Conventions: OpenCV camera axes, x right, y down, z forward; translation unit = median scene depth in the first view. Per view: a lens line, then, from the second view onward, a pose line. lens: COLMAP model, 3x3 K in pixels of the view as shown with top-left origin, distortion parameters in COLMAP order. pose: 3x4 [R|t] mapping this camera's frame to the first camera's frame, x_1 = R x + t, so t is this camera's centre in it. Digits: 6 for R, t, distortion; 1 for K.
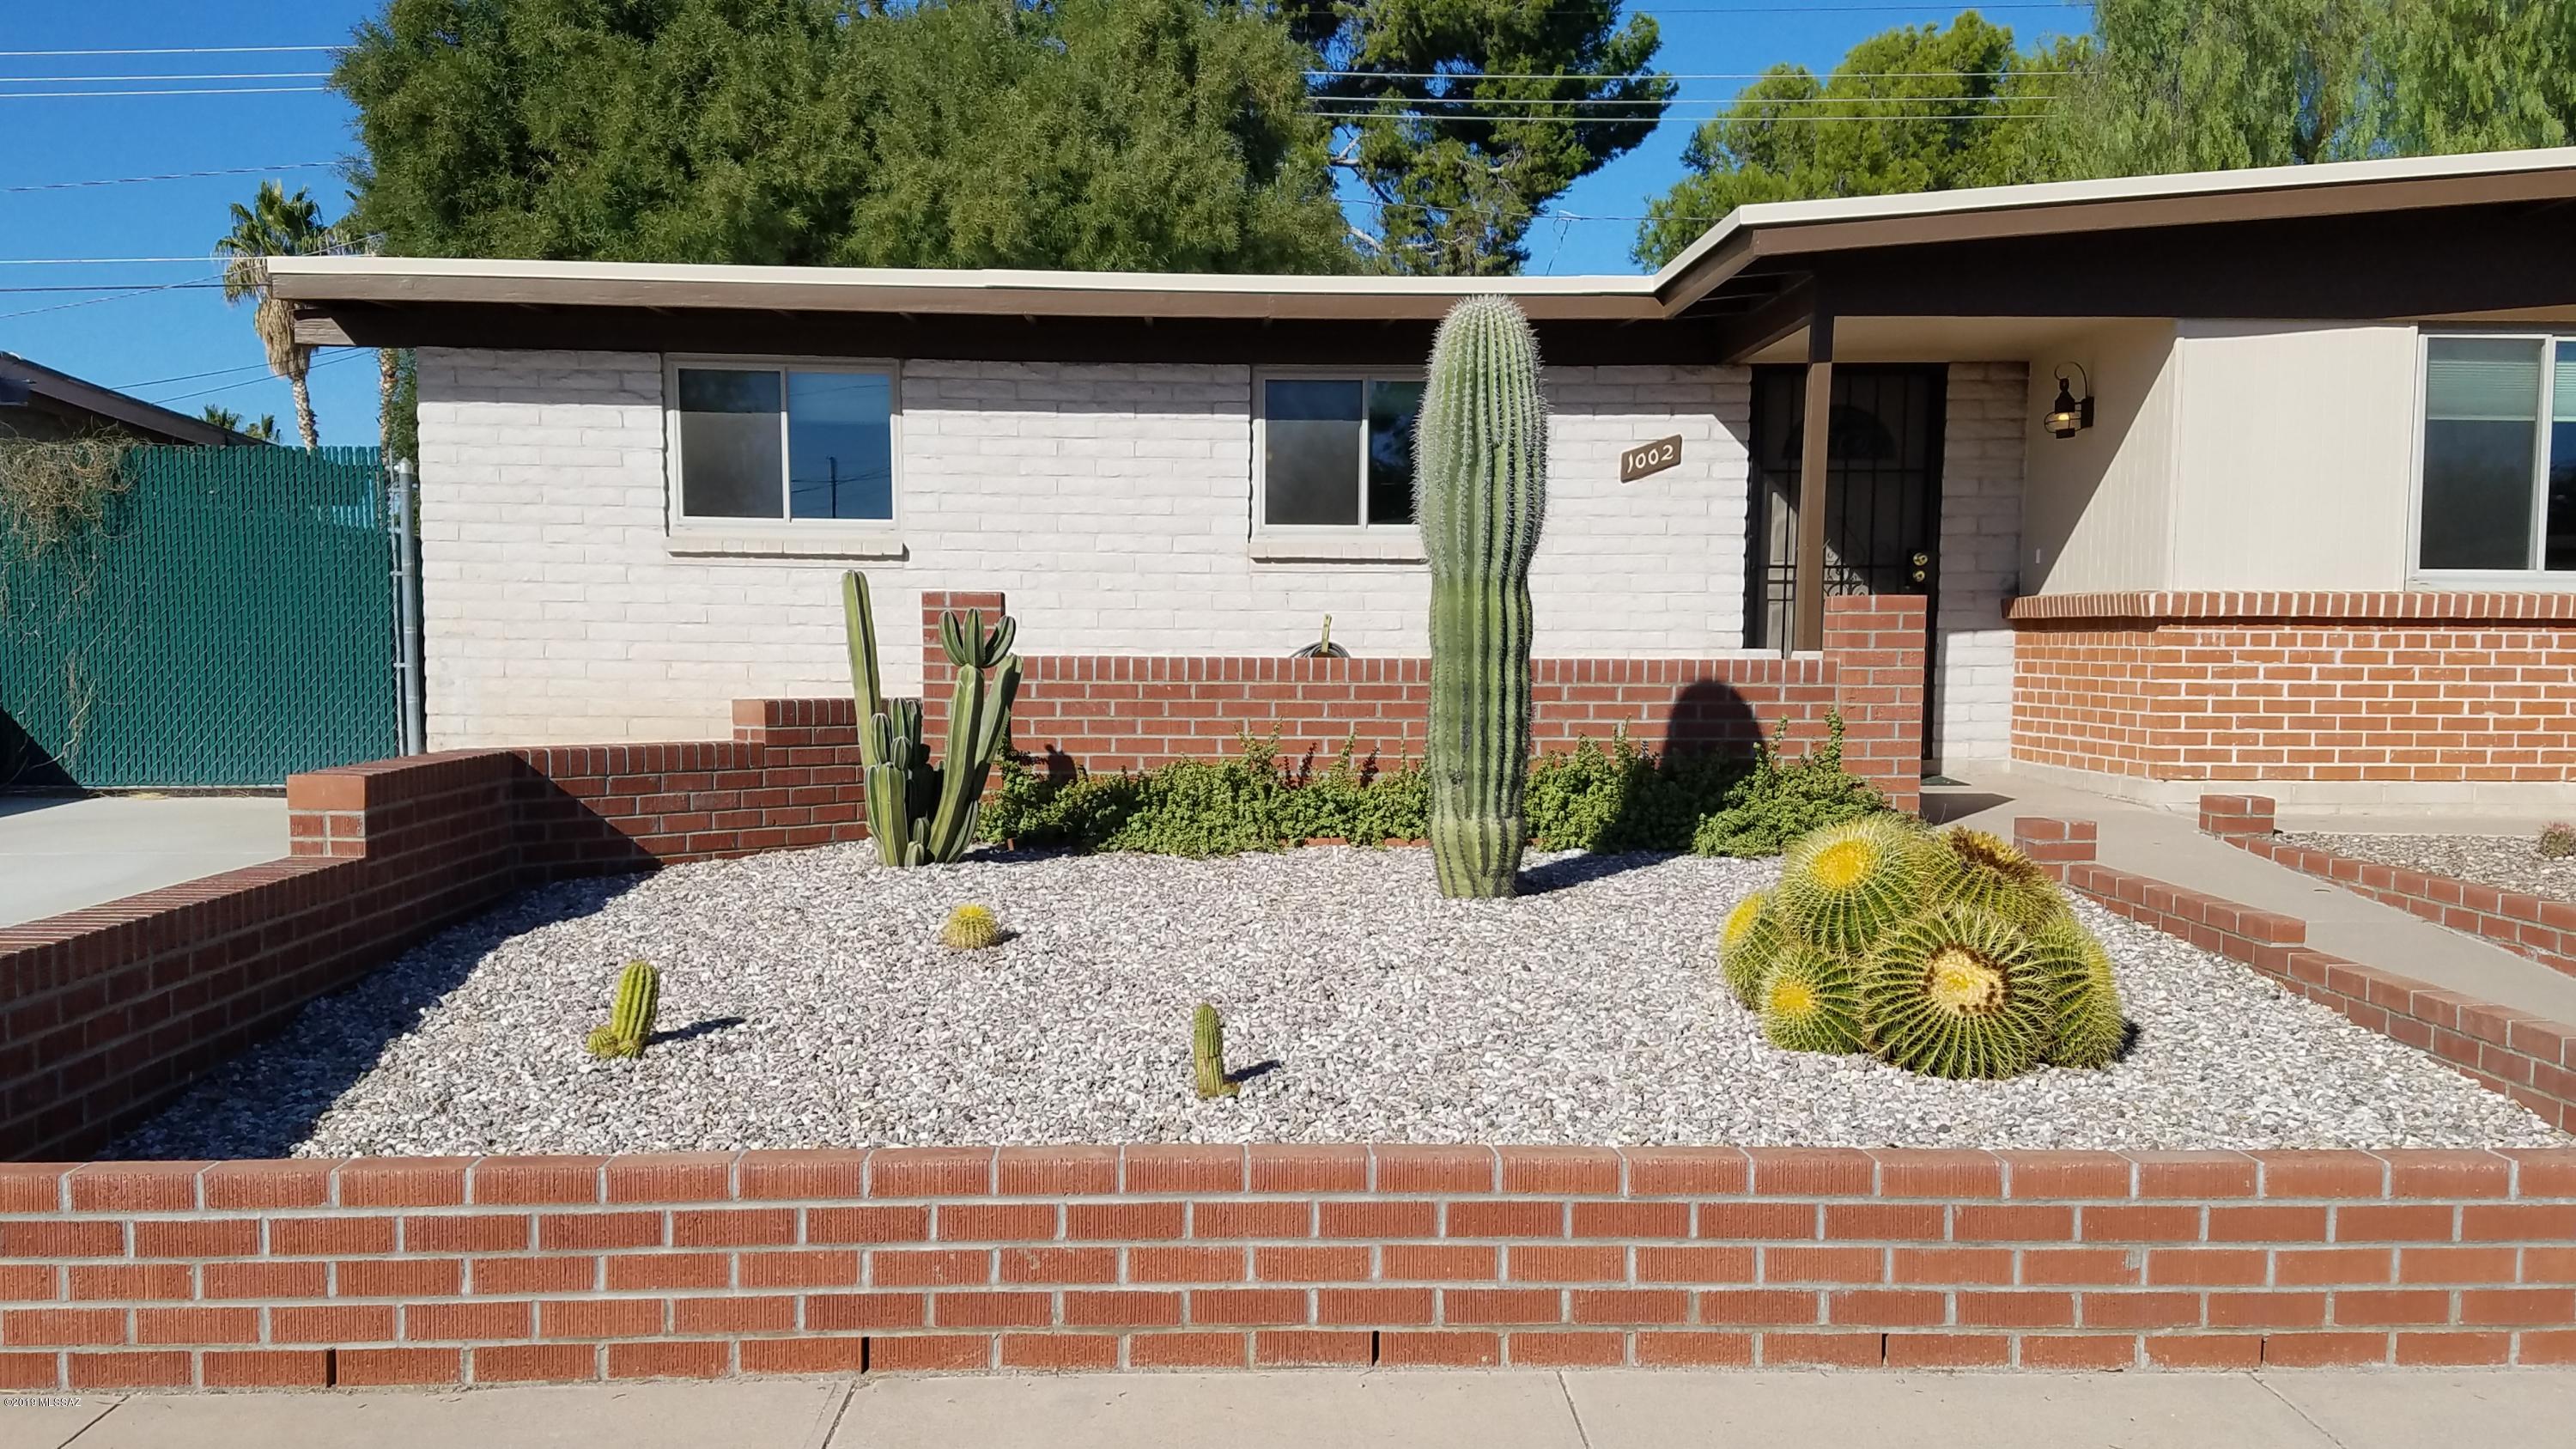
lens RADIAL K [[2024.7, 0, 1204.2], [0, 2024.7, 784.7], [0, 0, 1]] dist [0.265103, -0.509104]
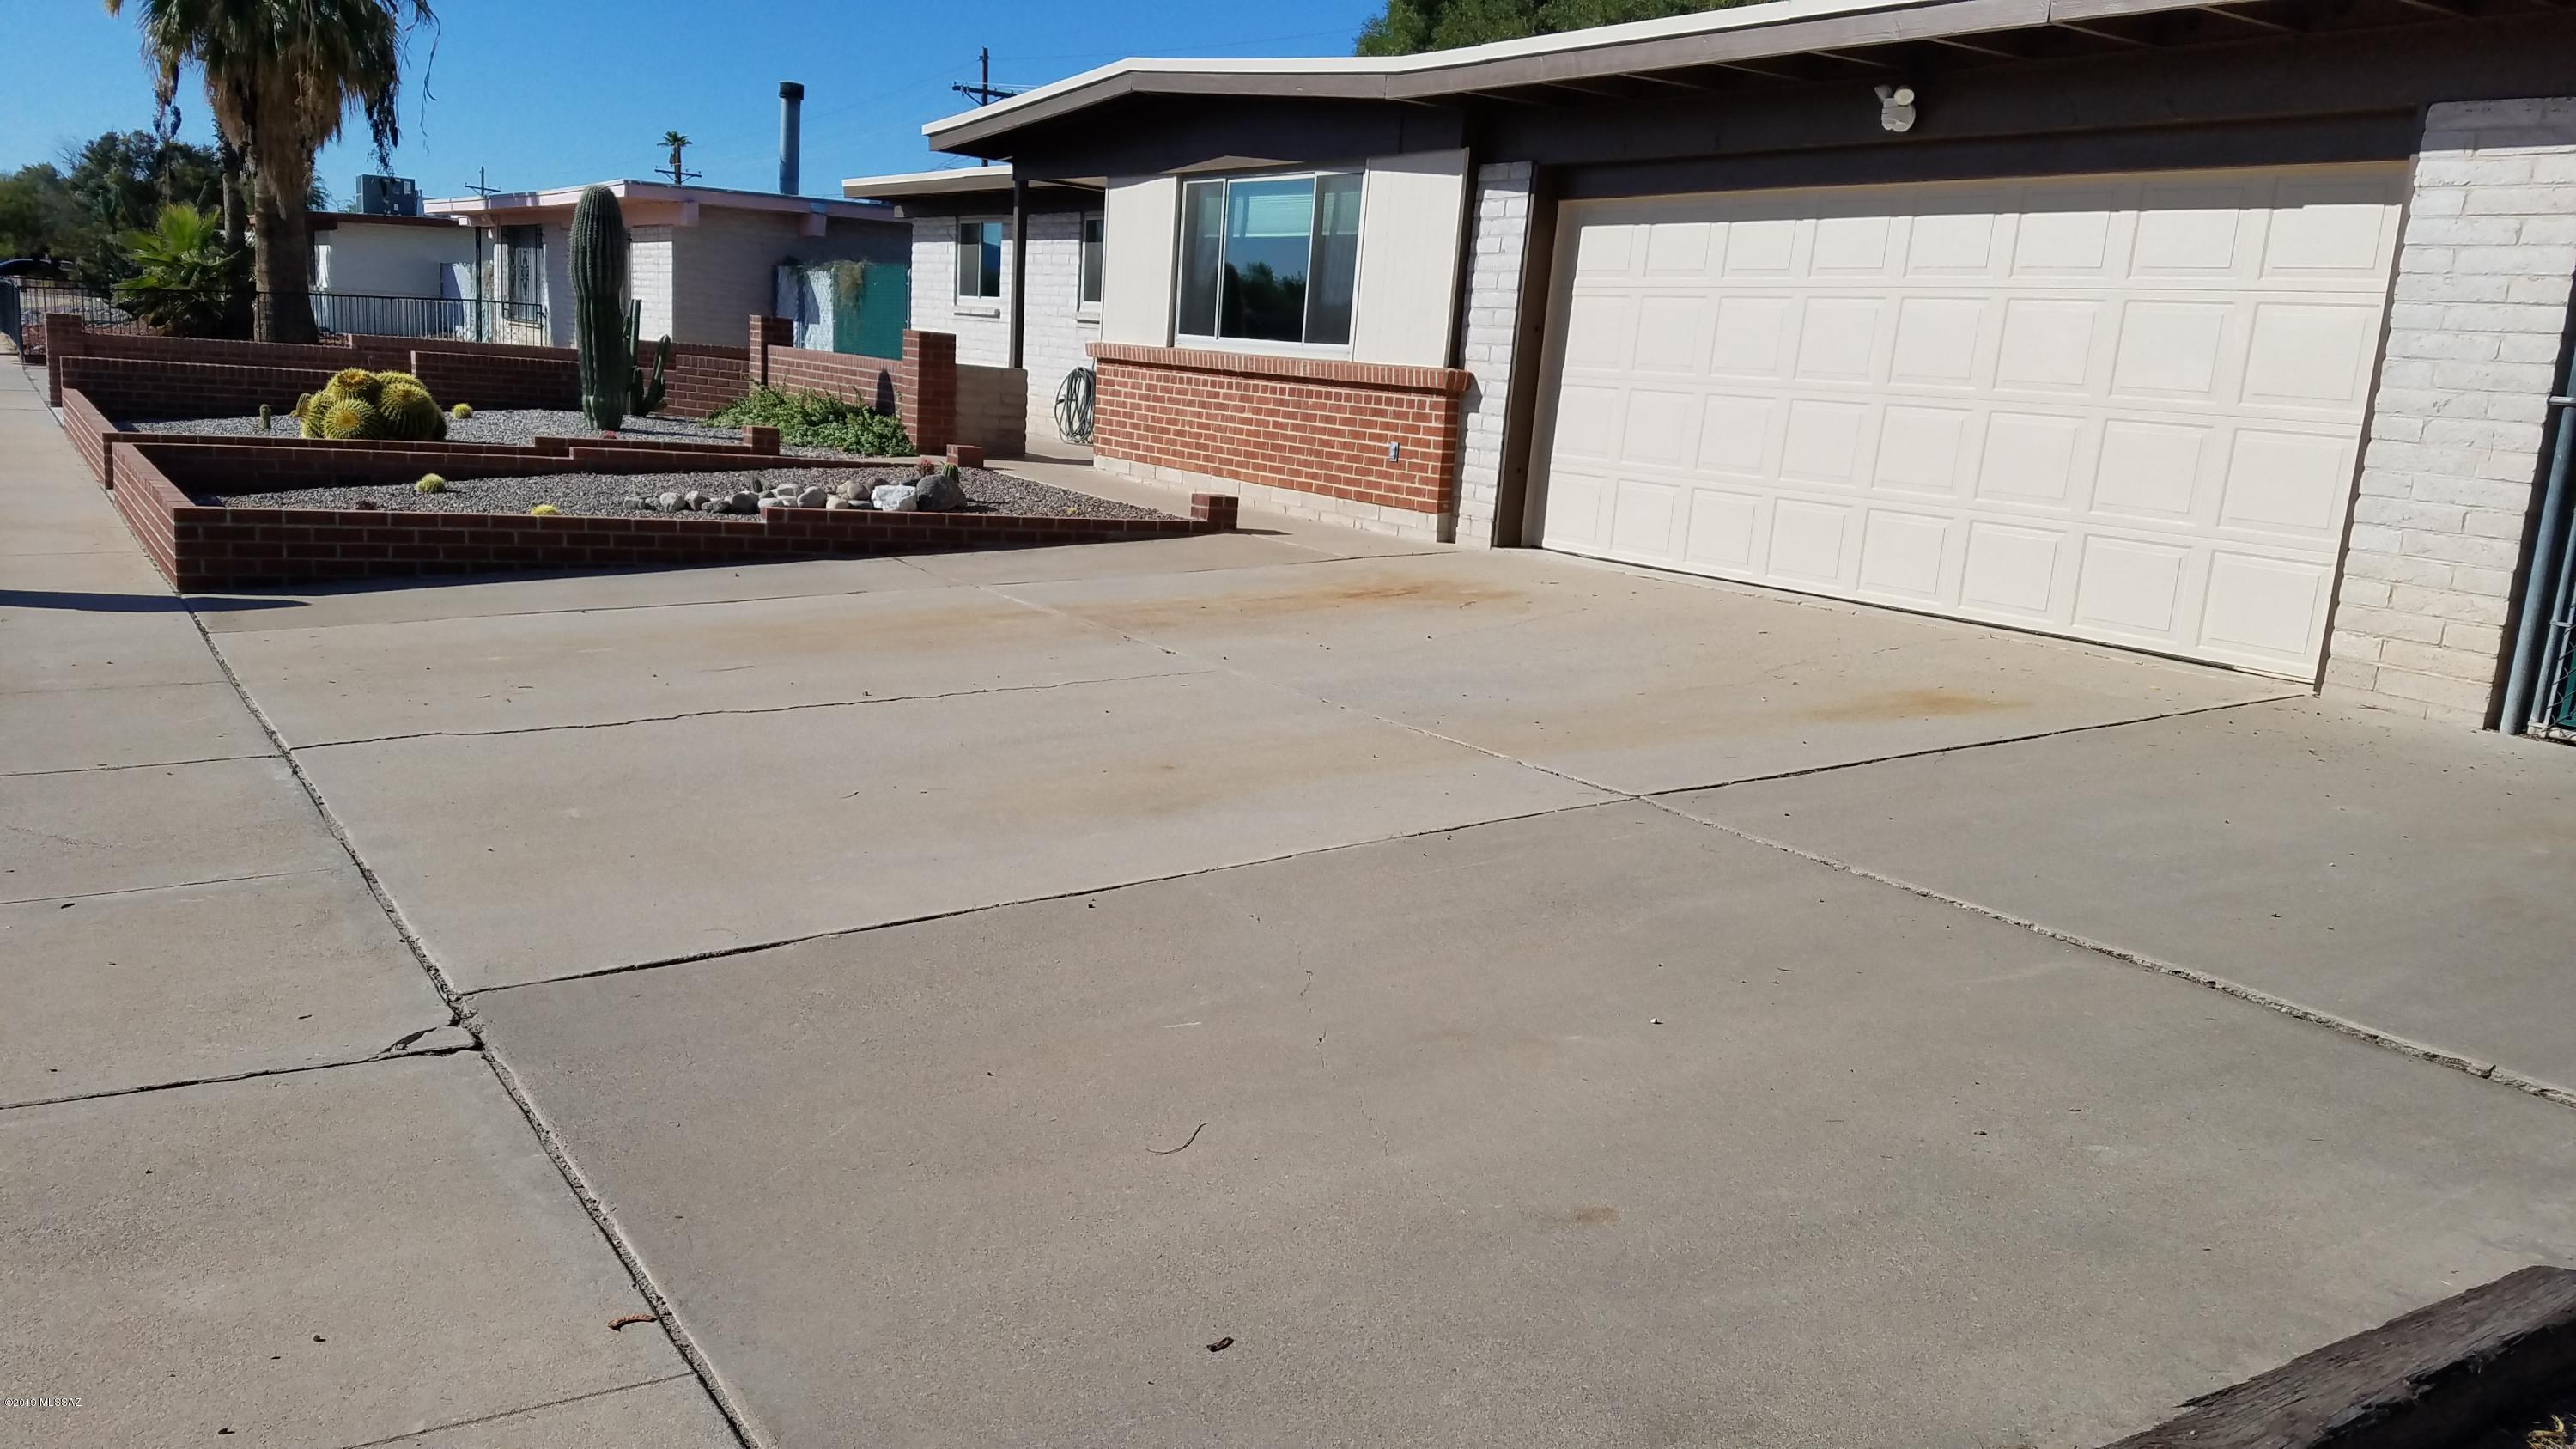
lens RADIAL K [[1947.1, 0, 1278.8], [0, 1947.1, 791.1], [0, 0, 1]] dist [0.244130, -0.429960]
pose [[0.509305, 0.212668, -0.833895, 1.975283], [-0.136073, 0.976696, 0.165980, -0.019380], [0.849760, 0.028936, 0.526374, 0.250108]]
